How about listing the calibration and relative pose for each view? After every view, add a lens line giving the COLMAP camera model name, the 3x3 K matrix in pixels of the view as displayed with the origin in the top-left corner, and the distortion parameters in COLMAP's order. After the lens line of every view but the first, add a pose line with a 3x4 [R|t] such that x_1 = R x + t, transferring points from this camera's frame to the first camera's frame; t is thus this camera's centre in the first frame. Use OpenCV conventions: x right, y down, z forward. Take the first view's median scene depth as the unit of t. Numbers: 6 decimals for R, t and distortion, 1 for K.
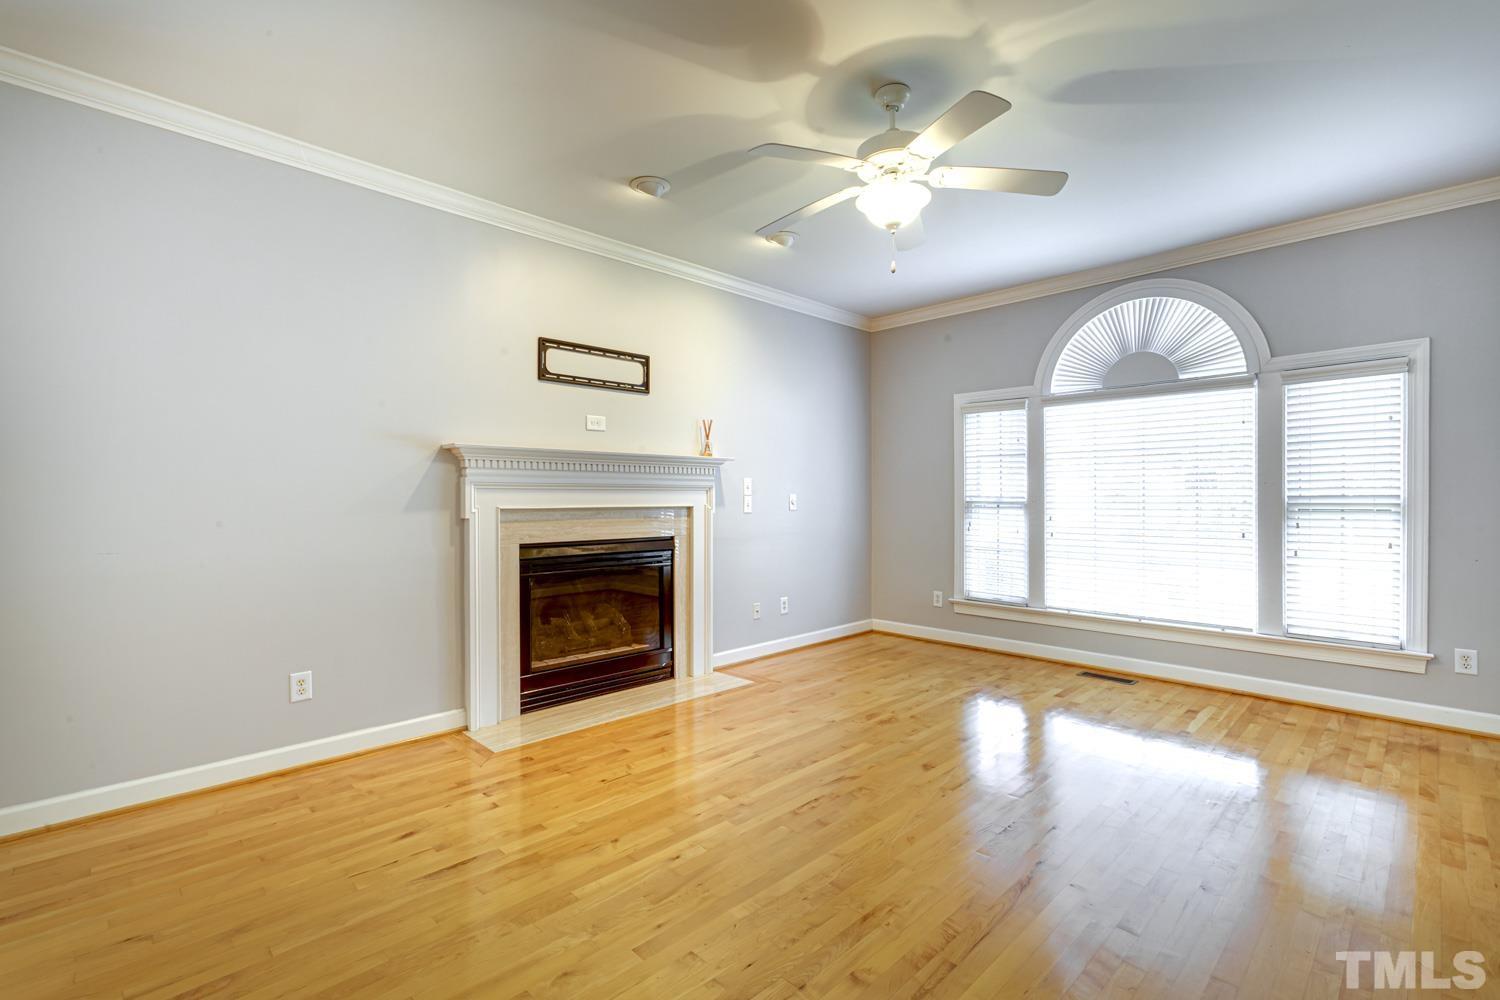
lens RADIAL K [[677.8, 0, 758.2], [0, 677.8, 493.1], [0, 0, 1]] dist [-0.001681, 0.000491]
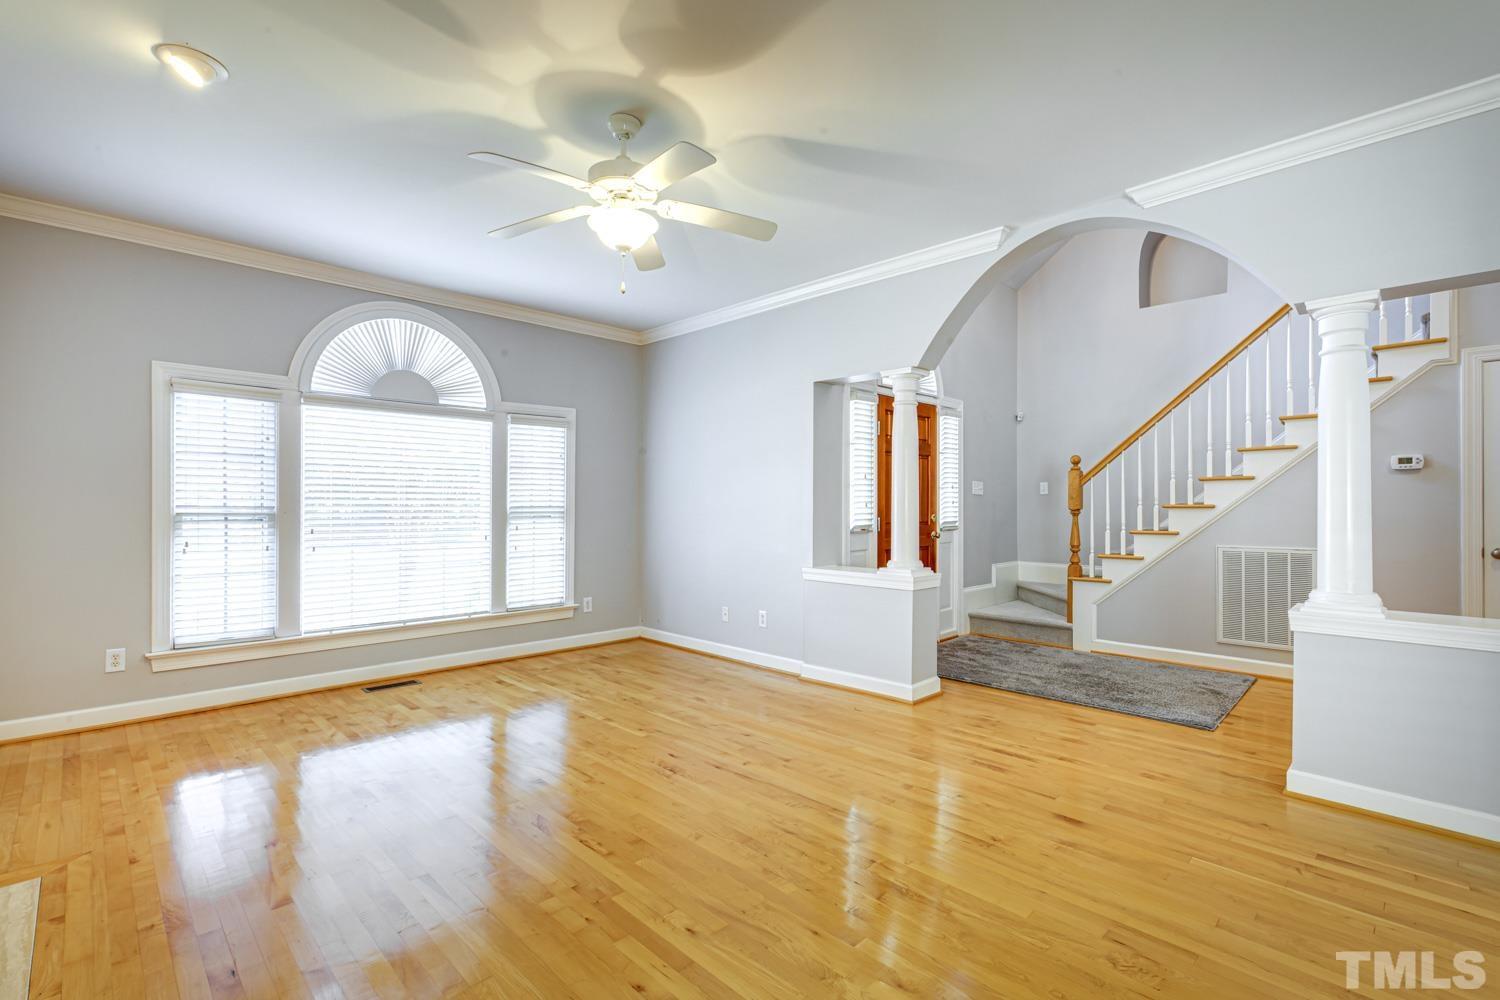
lens RADIAL K [[677.8, 0, 729.3], [0, 677.8, 508.0], [0, 0, 1]] dist [-0.001681, 0.000491]
pose [[0.015205, -0.001344, 0.999883, -0.494343], [-0.007071, 0.999974, 0.001452, 0.001569], [-0.999859, -0.007092, 0.015196, 0.484226]]
